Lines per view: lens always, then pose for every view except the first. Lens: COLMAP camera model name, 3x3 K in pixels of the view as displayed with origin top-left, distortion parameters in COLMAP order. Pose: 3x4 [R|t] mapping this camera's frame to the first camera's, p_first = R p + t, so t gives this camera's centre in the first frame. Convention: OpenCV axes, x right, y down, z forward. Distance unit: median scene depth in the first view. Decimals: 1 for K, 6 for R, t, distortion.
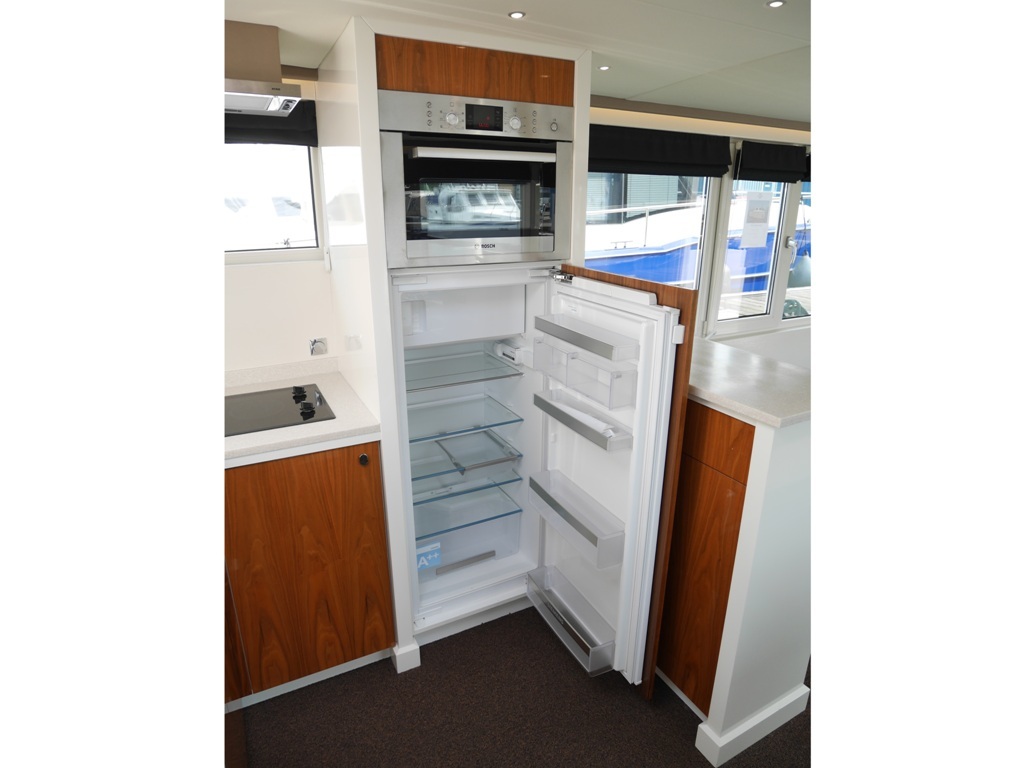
lens RADIAL K [[555.9, 0, 508.9], [0, 555.9, 381.2], [0, 0, 1]] dist [-0.069077, 0.032053]
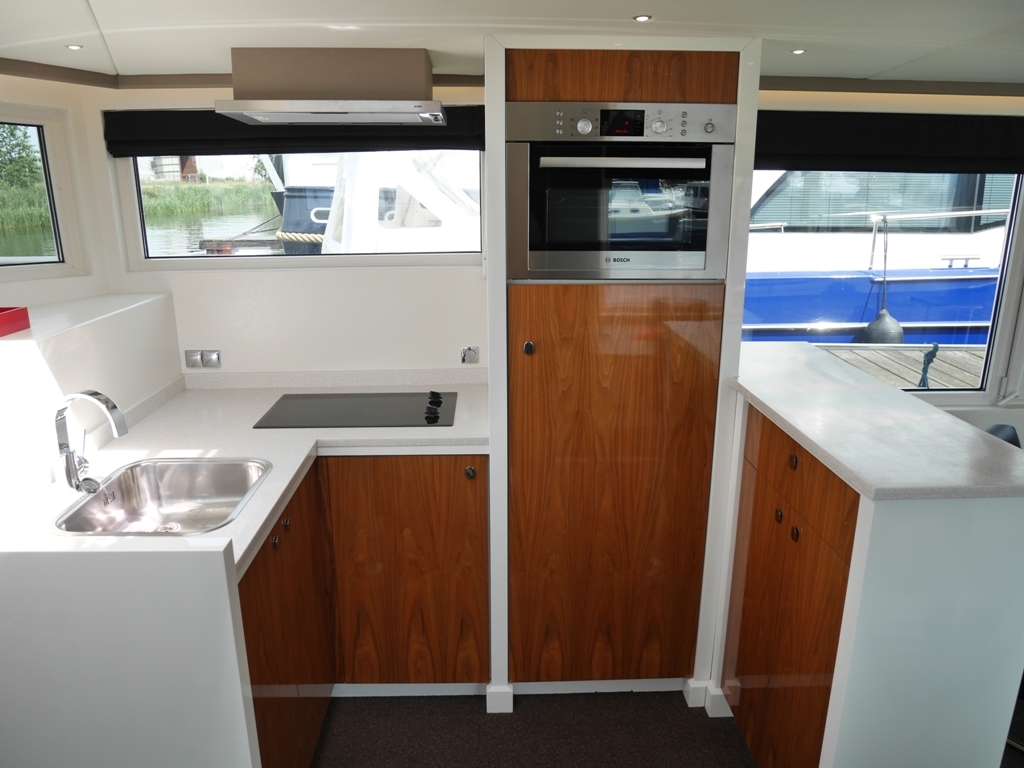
lens RADIAL K [[722.6, 0, 509.6], [0, 722.6, 390.3], [0, 0, 1]] dist [-0.078825, 0.034210]
pose [[0.899191, 0.114425, -0.422329, 0.319304], [-0.133042, 0.991000, -0.014763, 0.009268], [0.416839, 0.069463, 0.906322, -0.129667]]
